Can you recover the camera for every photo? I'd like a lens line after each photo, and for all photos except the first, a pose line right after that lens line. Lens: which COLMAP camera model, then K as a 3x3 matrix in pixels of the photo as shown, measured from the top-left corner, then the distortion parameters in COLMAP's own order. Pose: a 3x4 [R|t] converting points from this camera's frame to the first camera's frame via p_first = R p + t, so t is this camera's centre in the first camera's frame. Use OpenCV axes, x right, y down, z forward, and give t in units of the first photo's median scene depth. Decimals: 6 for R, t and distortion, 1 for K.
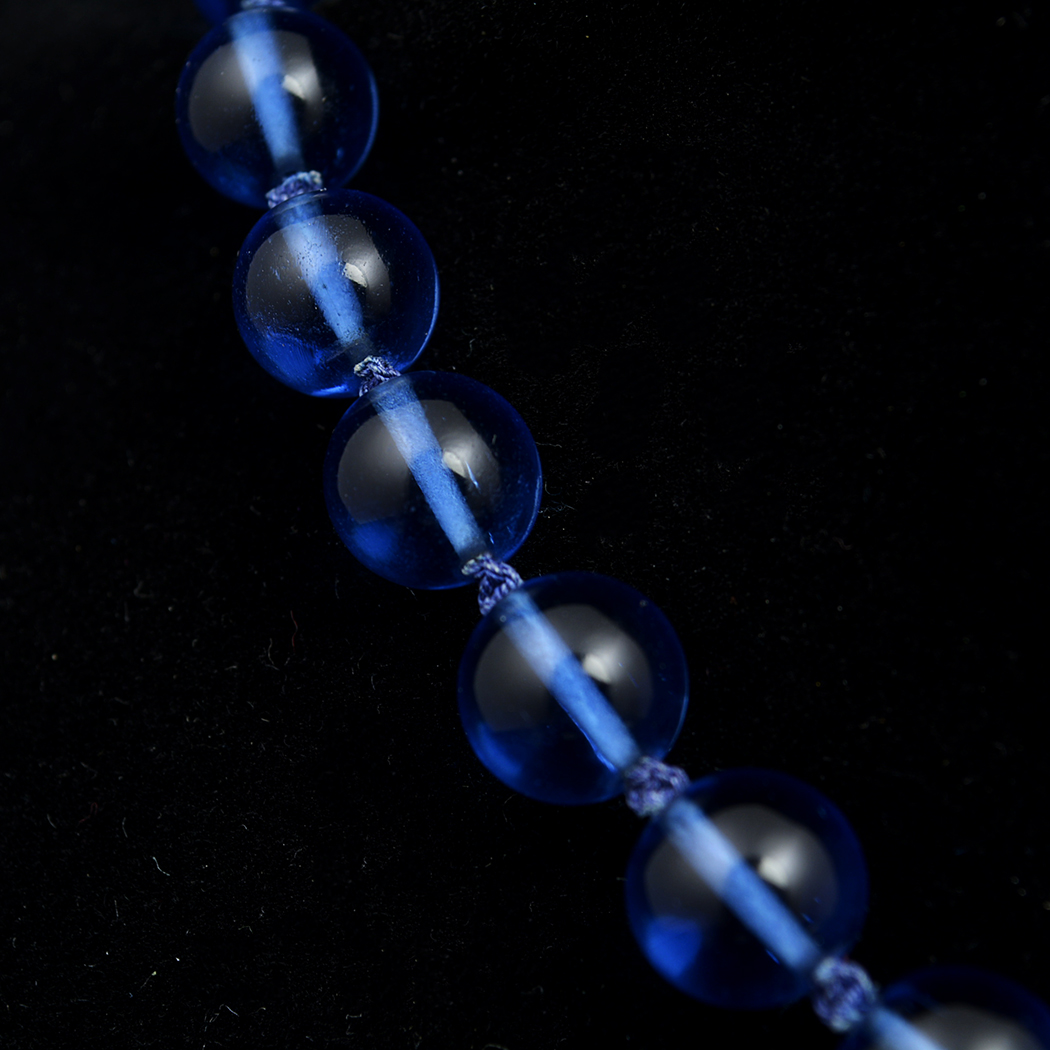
lens RADIAL K [[3775.4, 0, 525.0], [0, 3775.4, 524.3], [0, 0, 1]] dist [-0.064633, 0.000000]
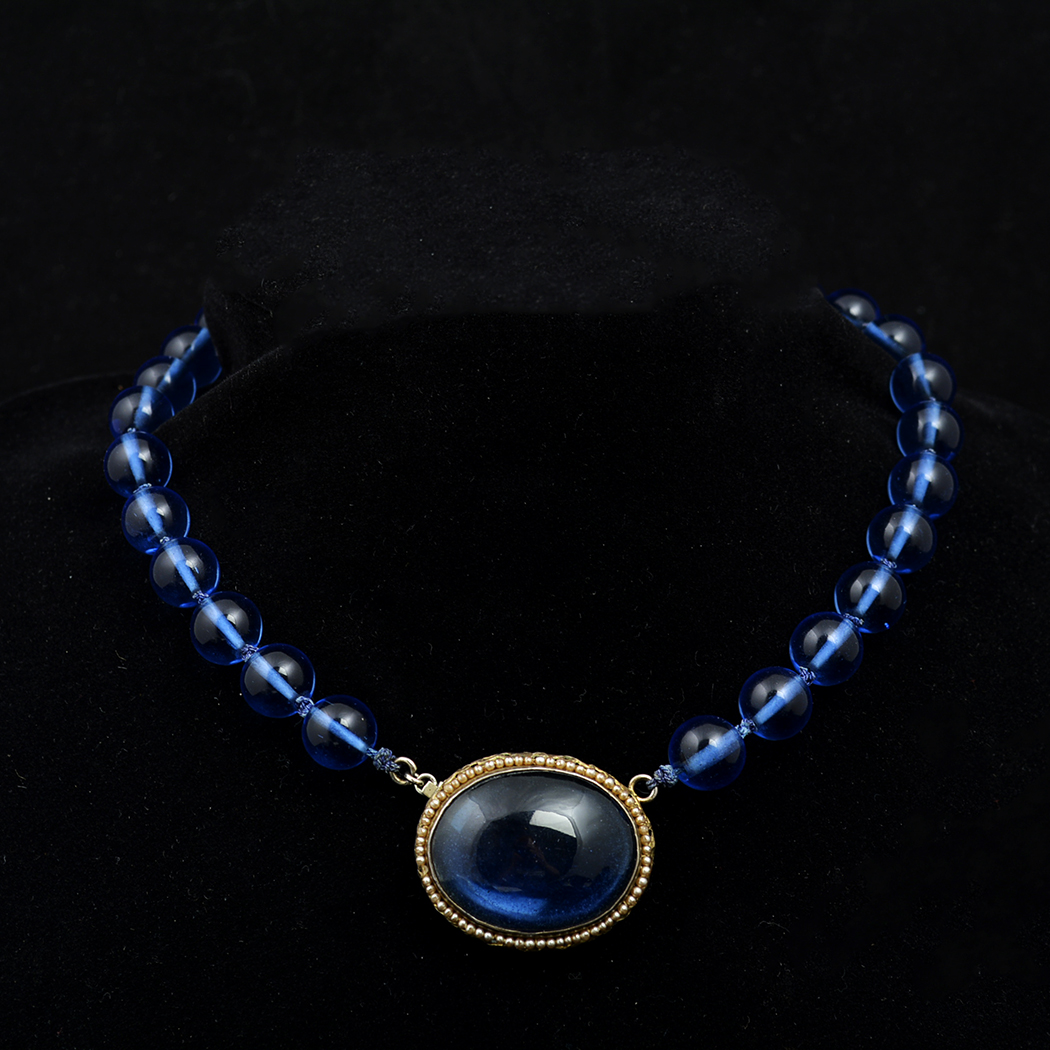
lens RADIAL K [[3775.4, 0, 525.0], [0, 3775.4, 525.1], [0, 0, 1]] dist [-0.064633, 0.000000]
pose [[0.998305, -0.048086, -0.032790, 0.352251], [0.040793, 0.979933, -0.195107, 0.557086], [0.041514, 0.193439, 0.980234, -1.996214]]
